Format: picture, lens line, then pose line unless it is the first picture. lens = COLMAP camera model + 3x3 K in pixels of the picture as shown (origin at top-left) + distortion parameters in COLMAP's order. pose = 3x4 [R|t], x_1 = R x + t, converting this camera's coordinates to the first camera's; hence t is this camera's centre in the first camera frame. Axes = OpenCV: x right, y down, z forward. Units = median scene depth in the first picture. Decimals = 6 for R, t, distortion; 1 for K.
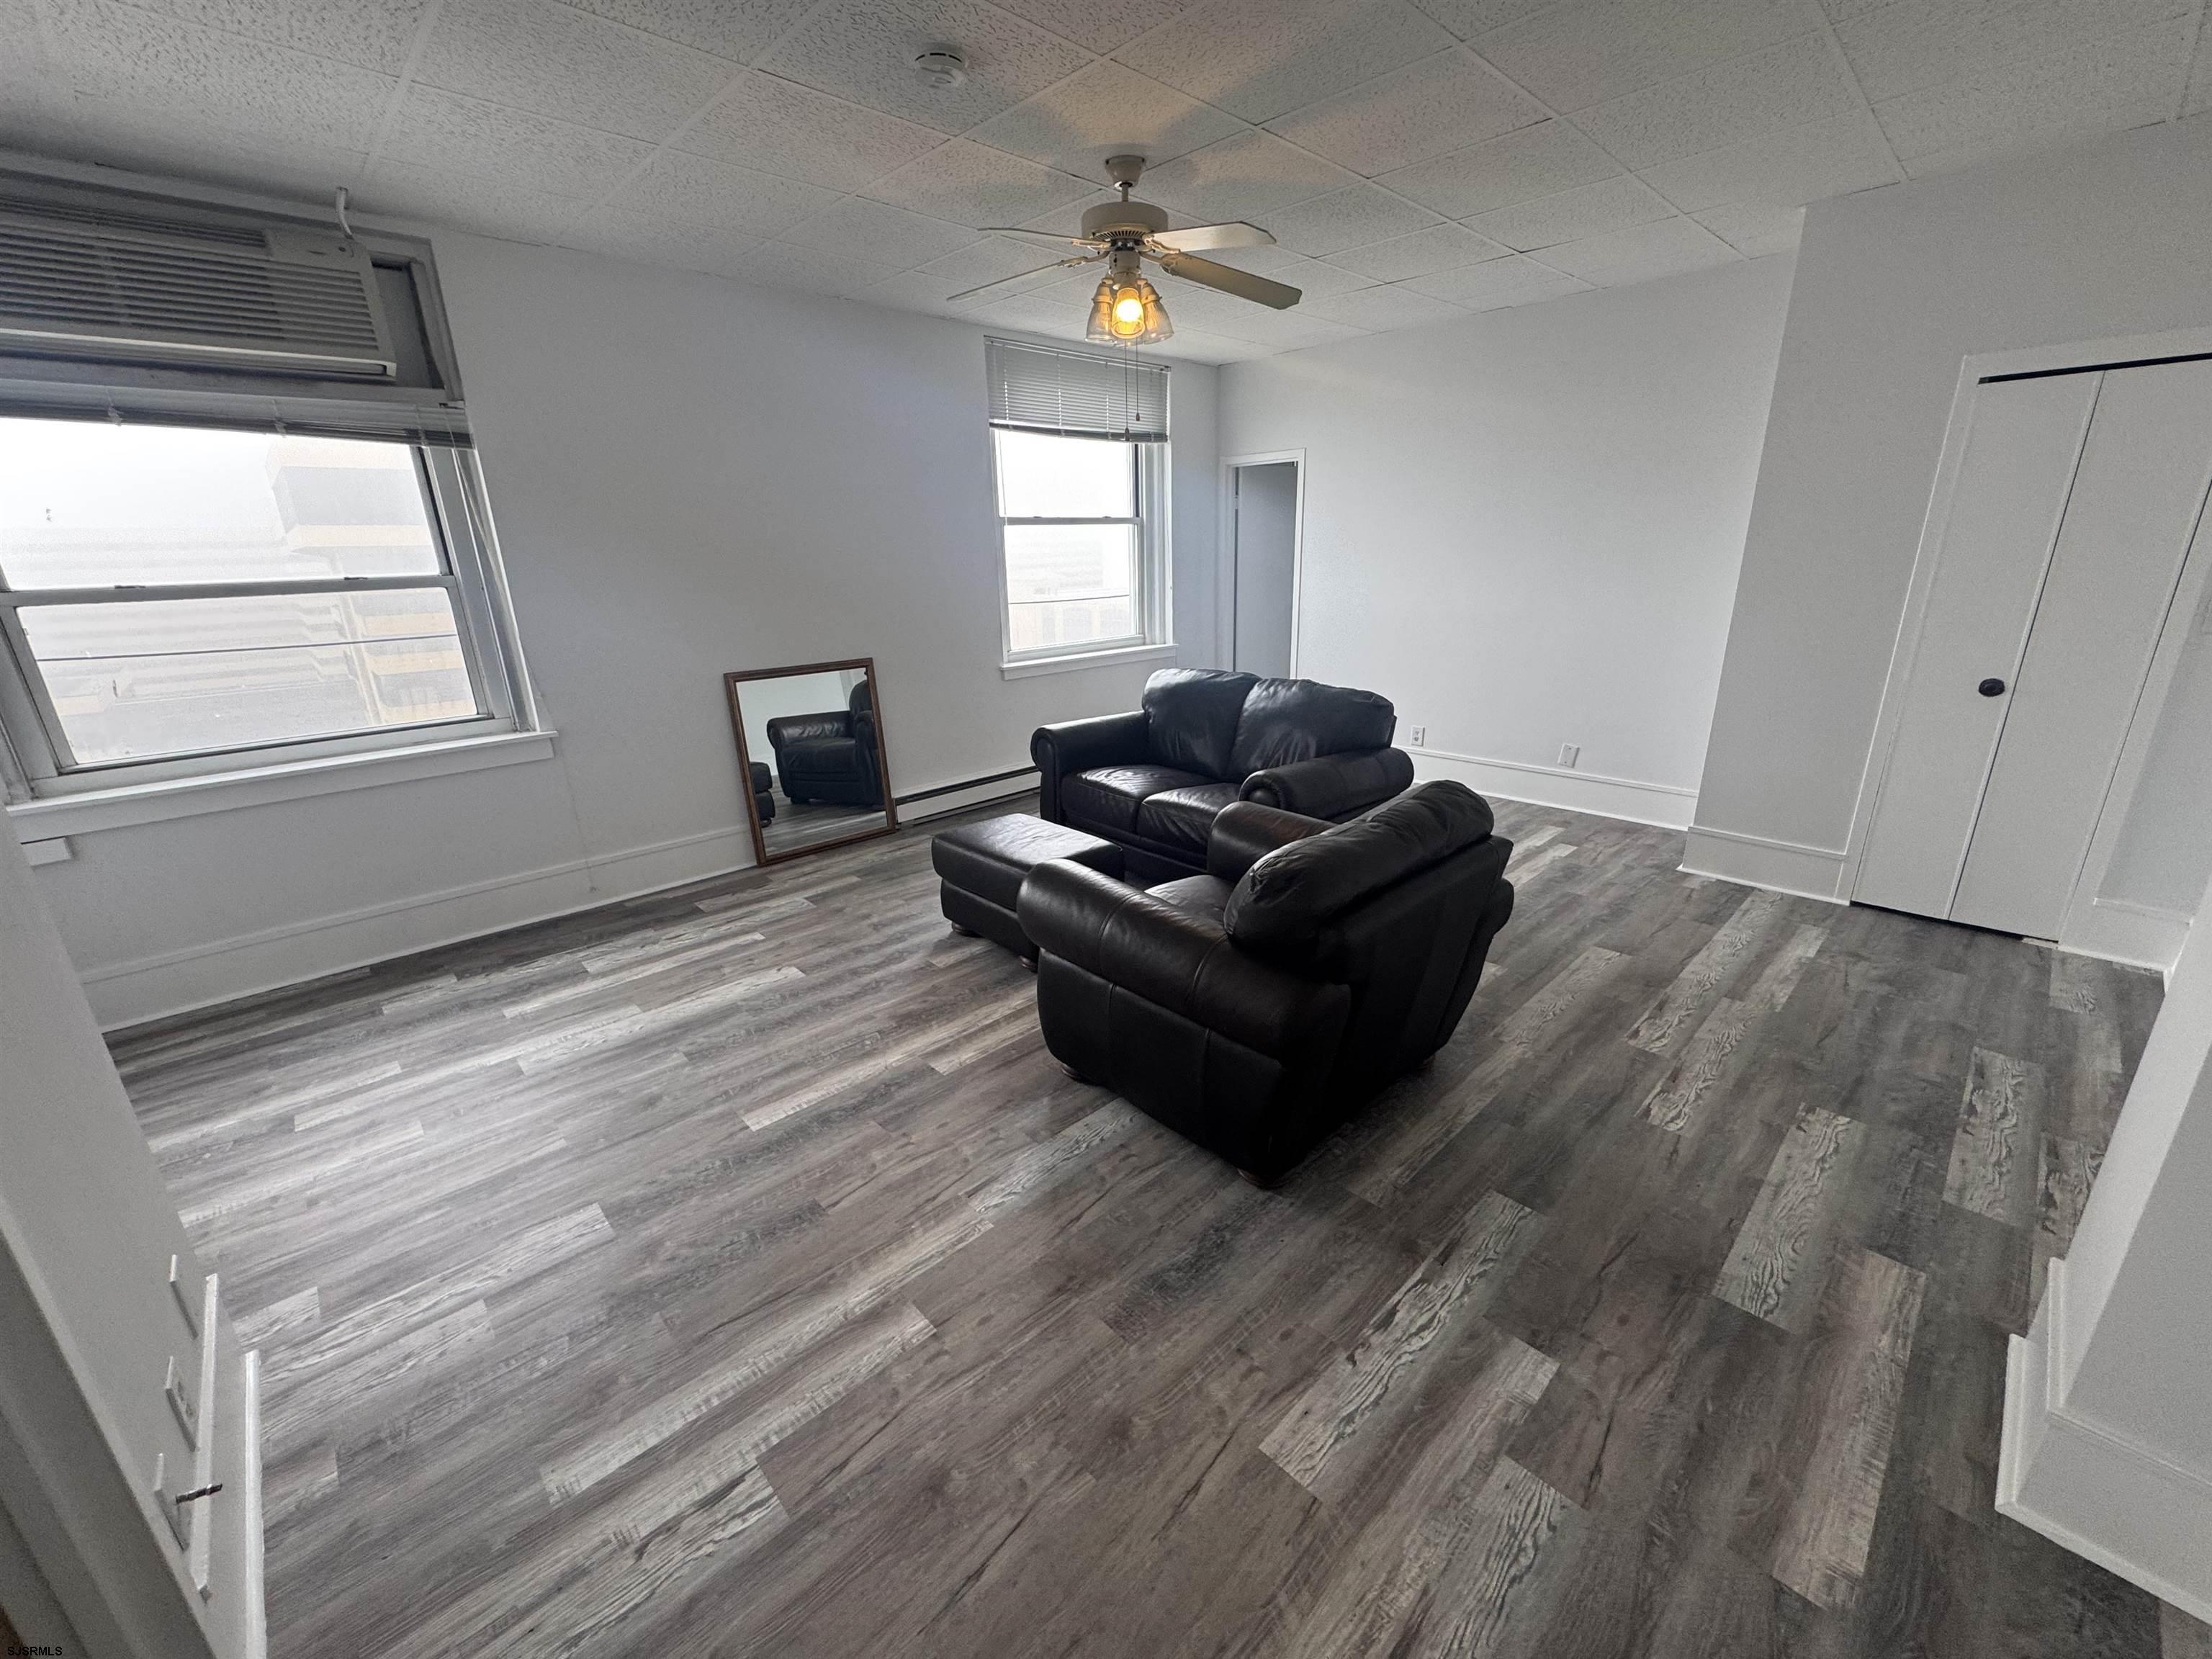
lens RADIAL K [[881.5, 0, 1106.5], [0, 881.5, 824.9], [0, 0, 1]] dist [-0.002824, 0.000523]
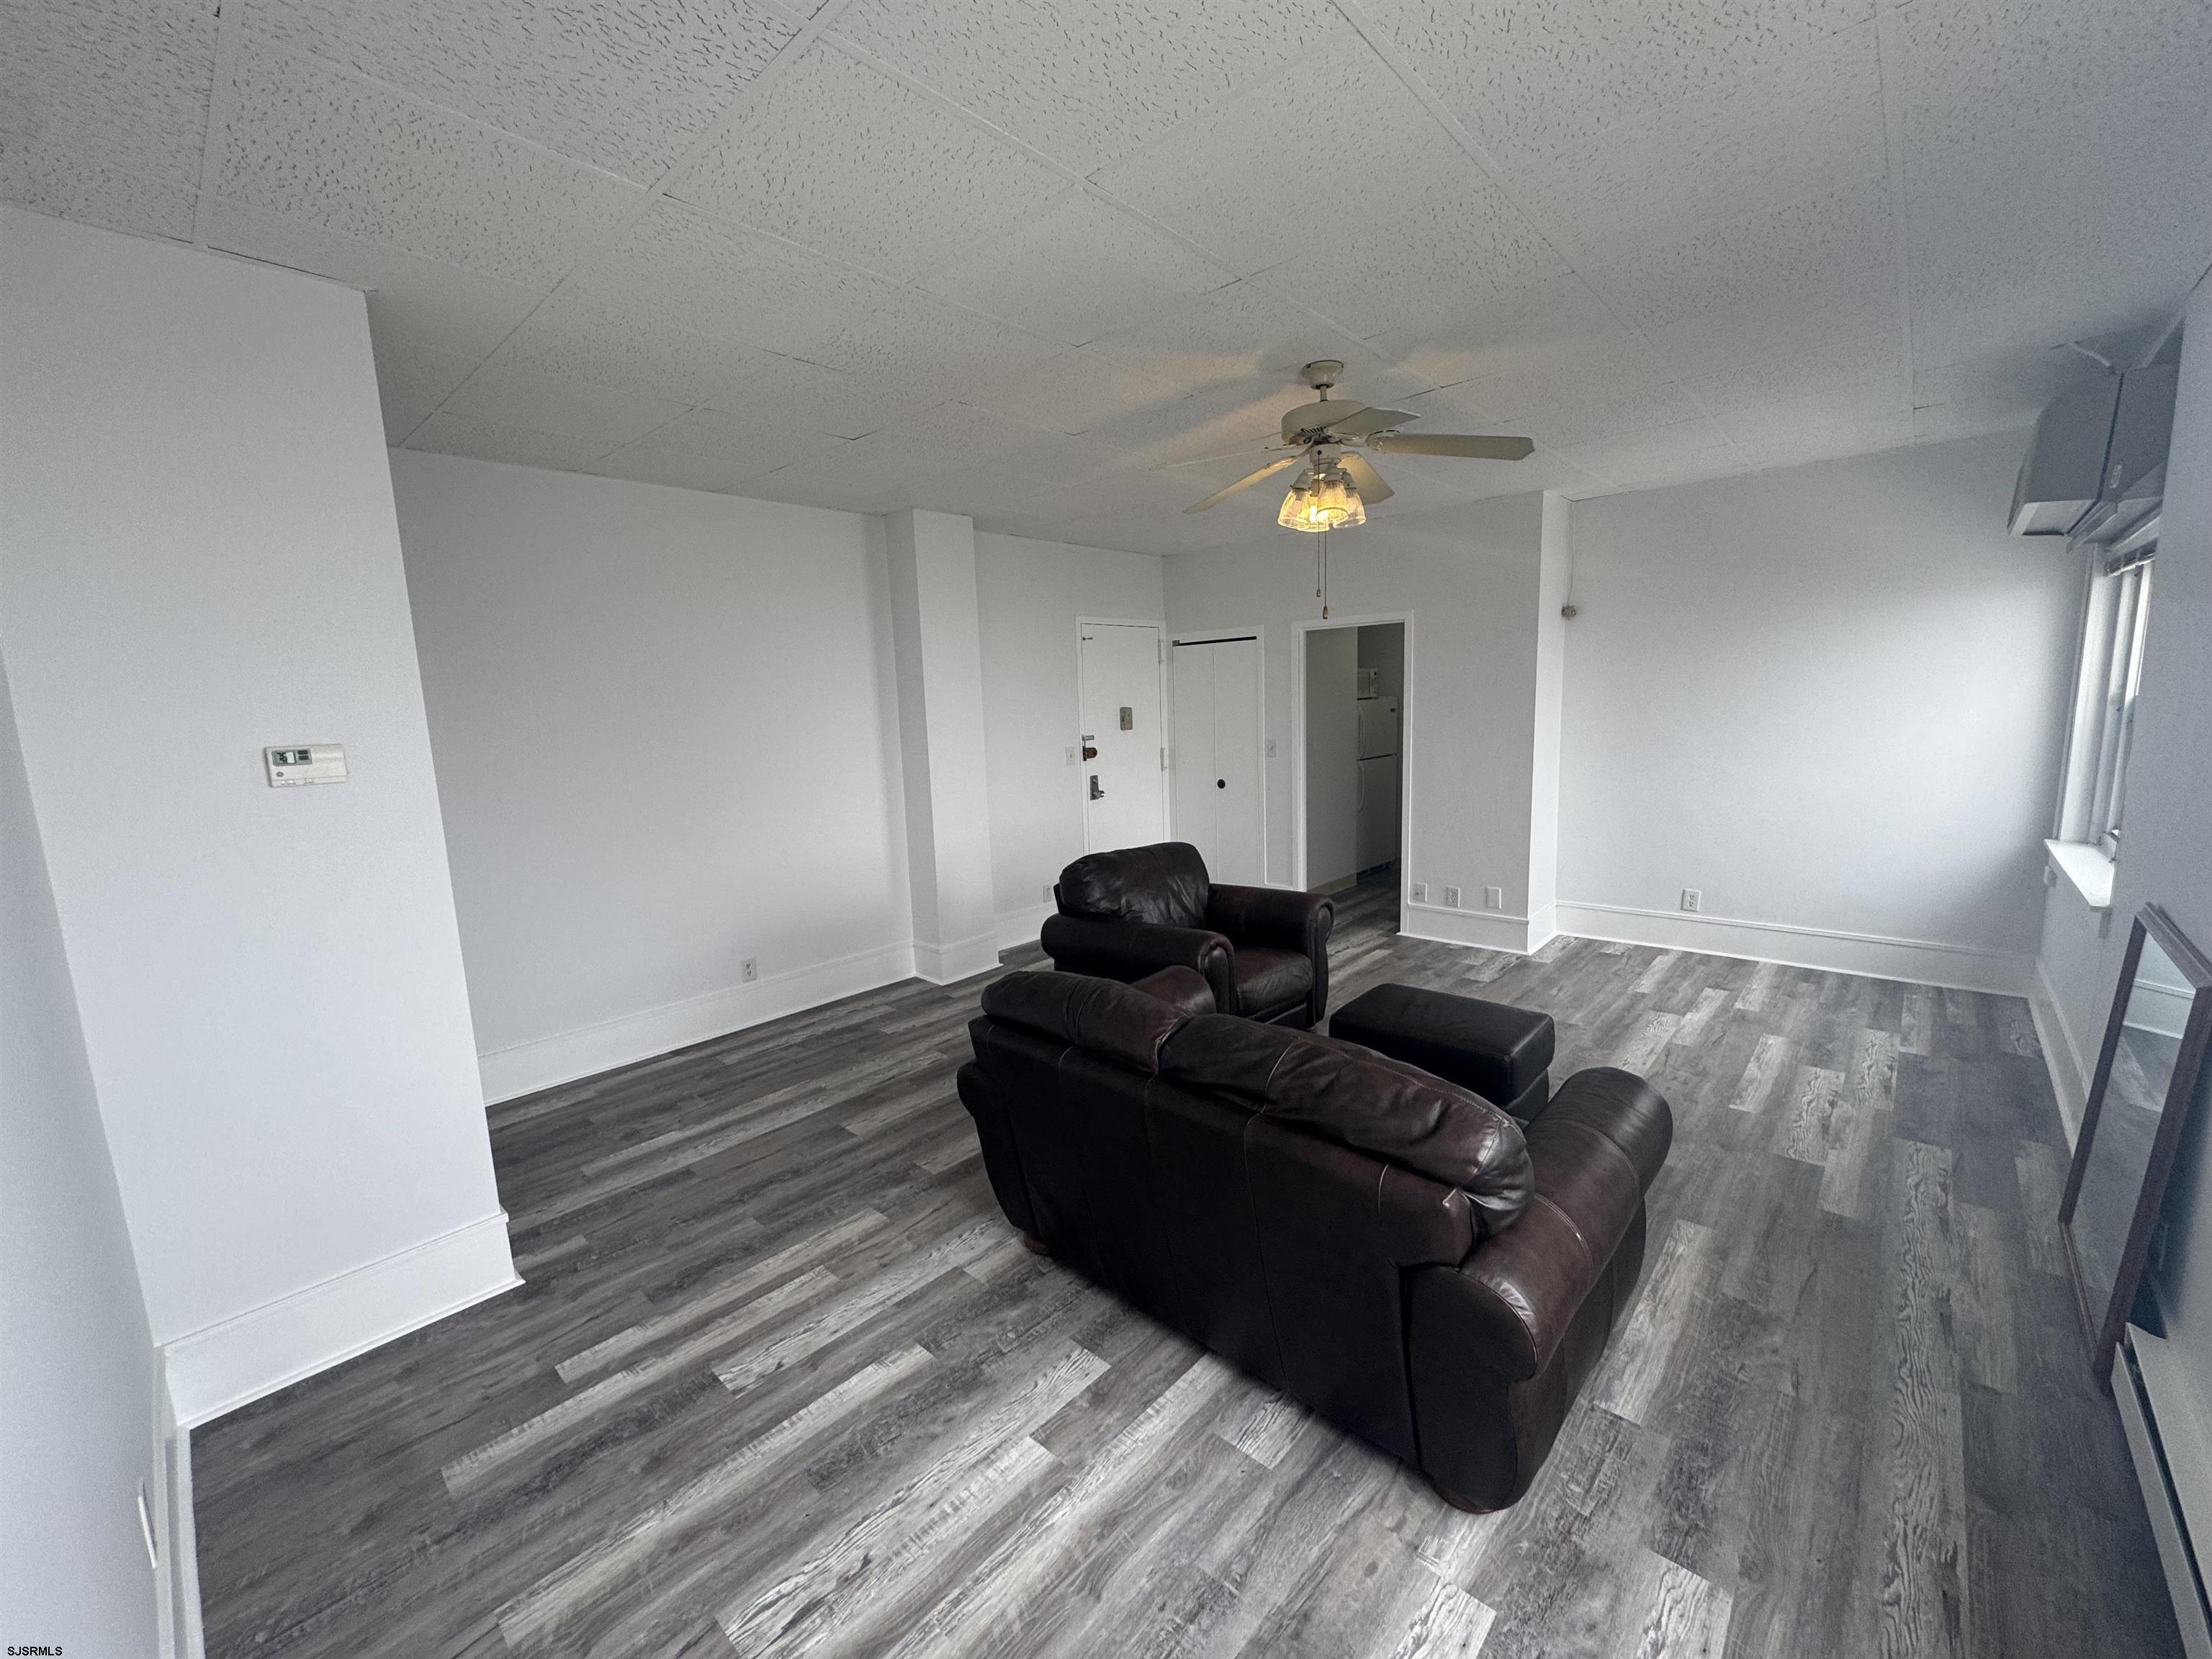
lens RADIAL K [[881.5, 0, 1106.0], [0, 881.5, 825.4], [0, 0, 1]] dist [-0.002824, 0.000523]
pose [[-0.995980, 0.071062, -0.054536, 0.426126], [0.040311, 0.899257, 0.435558, -0.836886], [0.079993, 0.431609, -0.898507, 2.470179]]
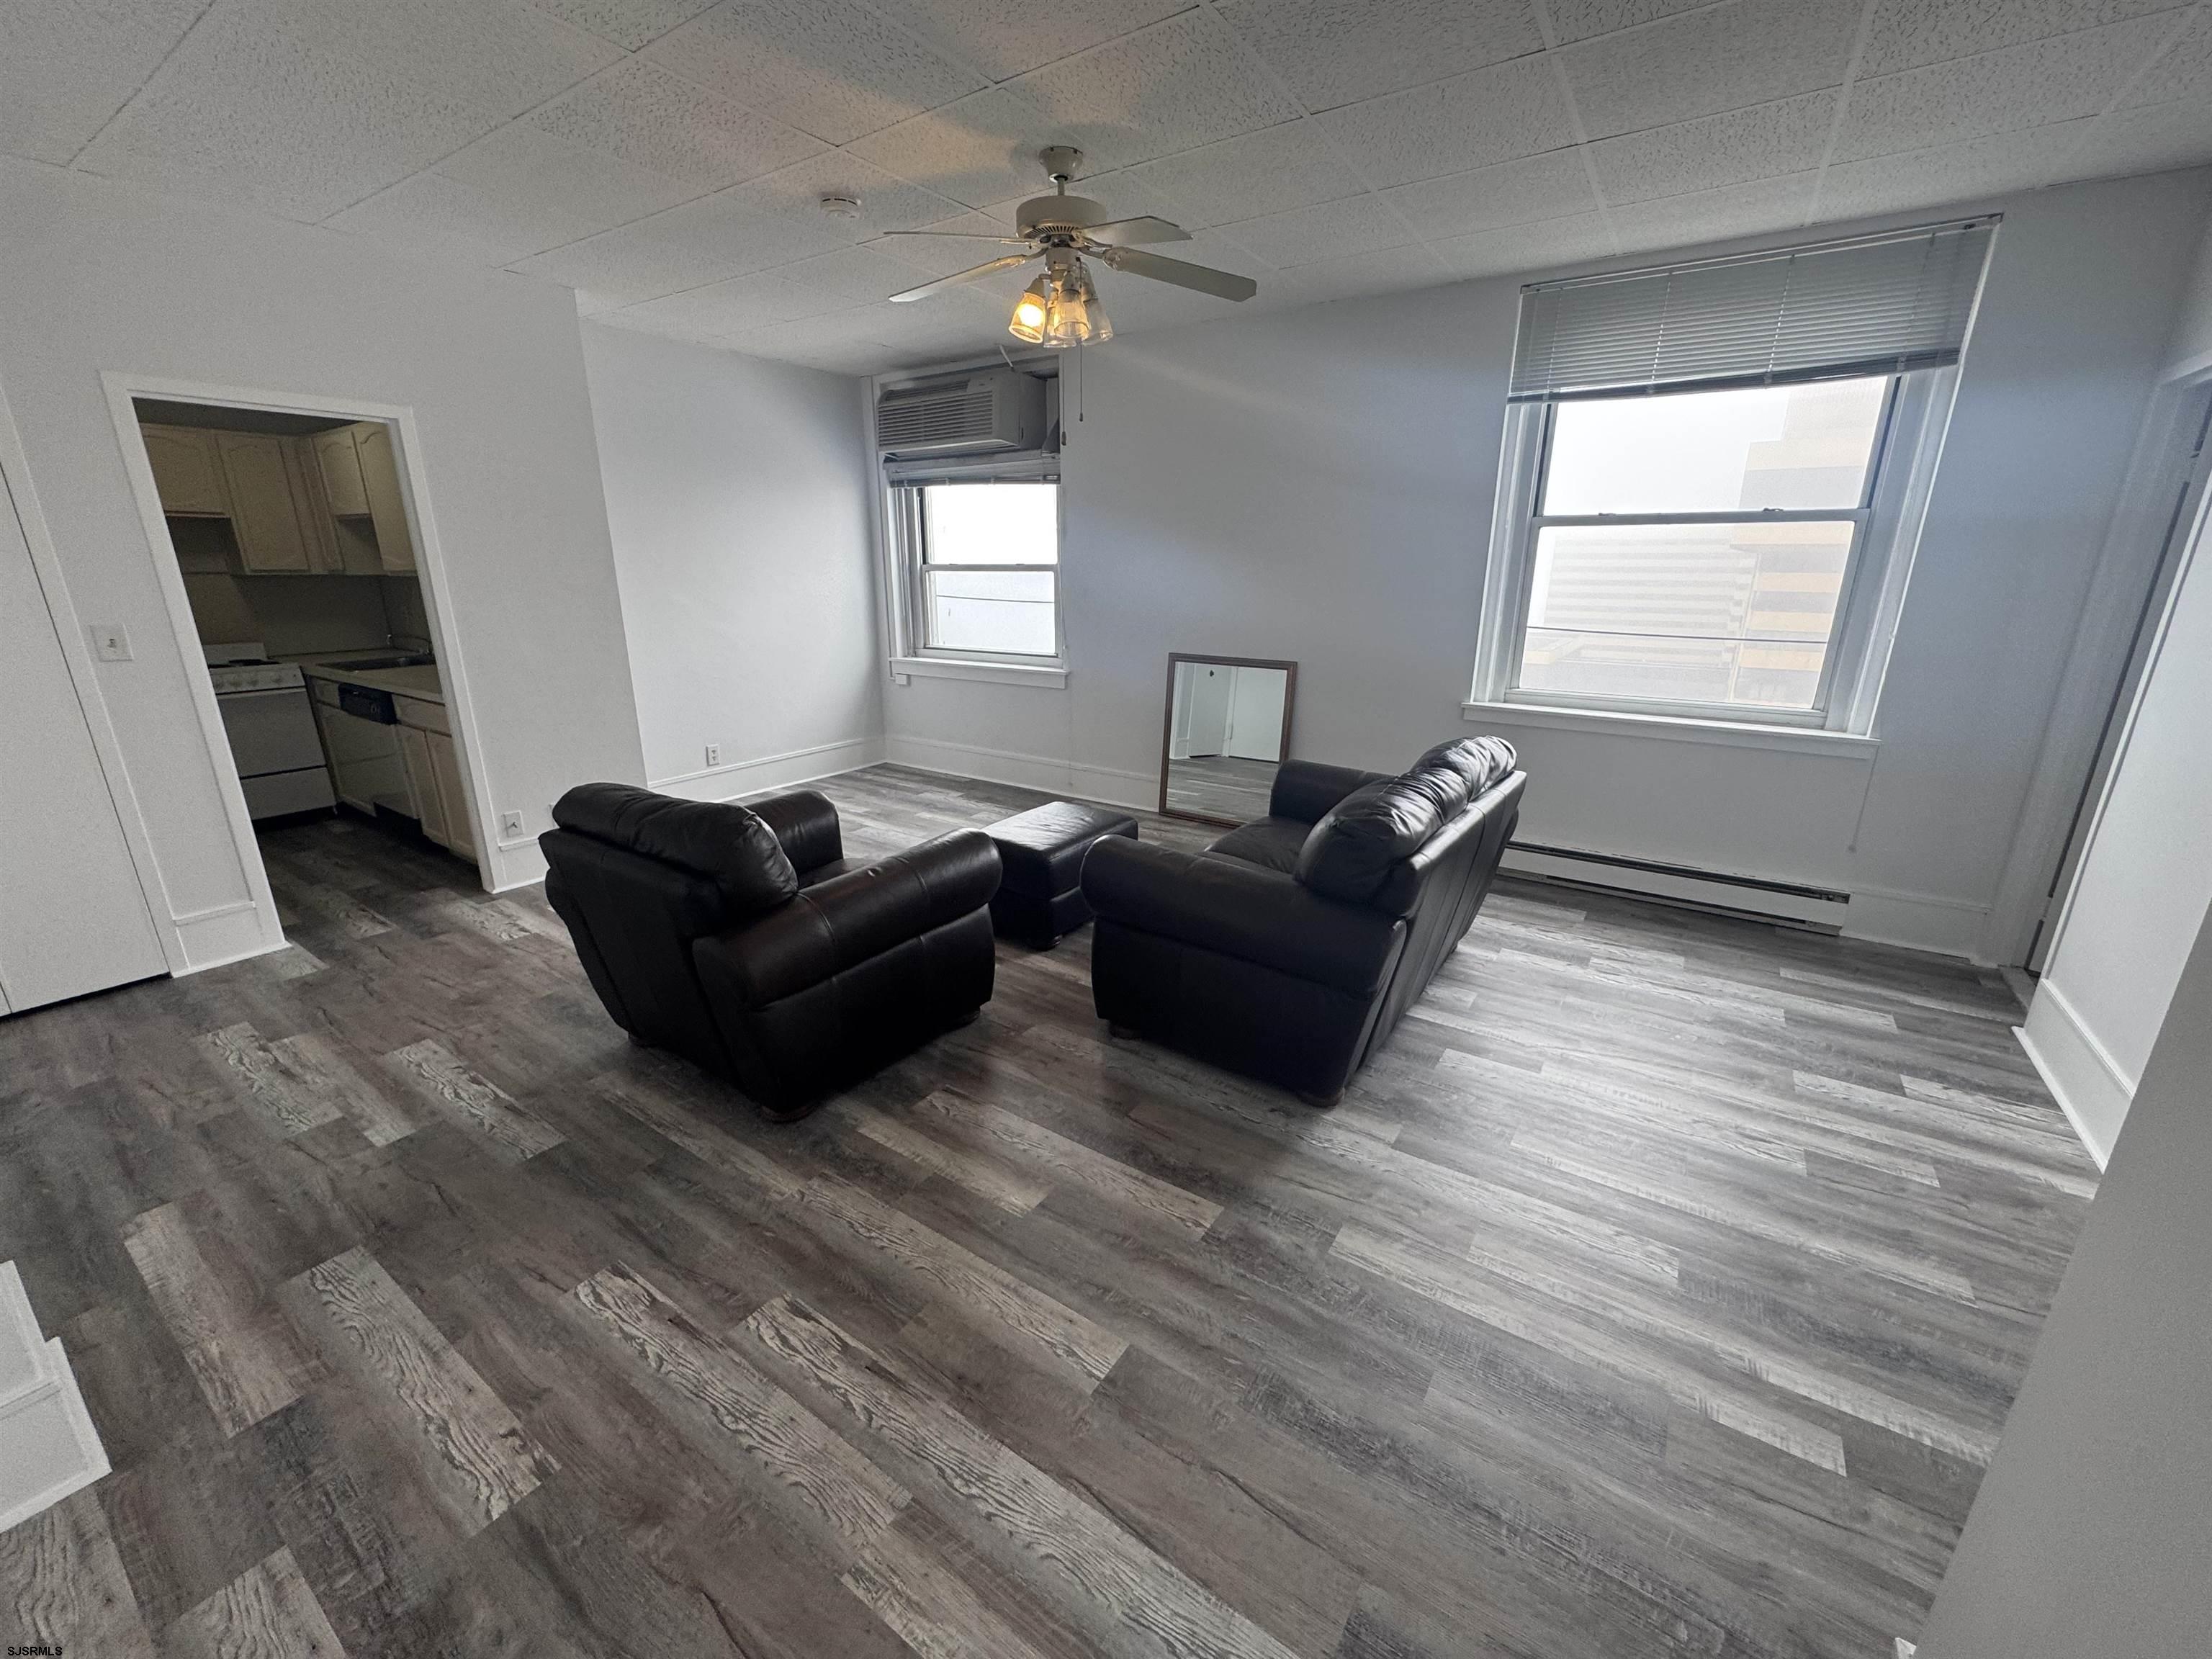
lens RADIAL K [[881.5, 0, 1105.2], [0, 881.5, 826.0], [0, 0, 1]] dist [-0.002824, 0.000523]
pose [[0.211719, 0.305485, -0.928361, 1.312106], [-0.302443, 0.923746, 0.234993, -0.364603], [0.929357, 0.231024, 0.287966, 1.075564]]
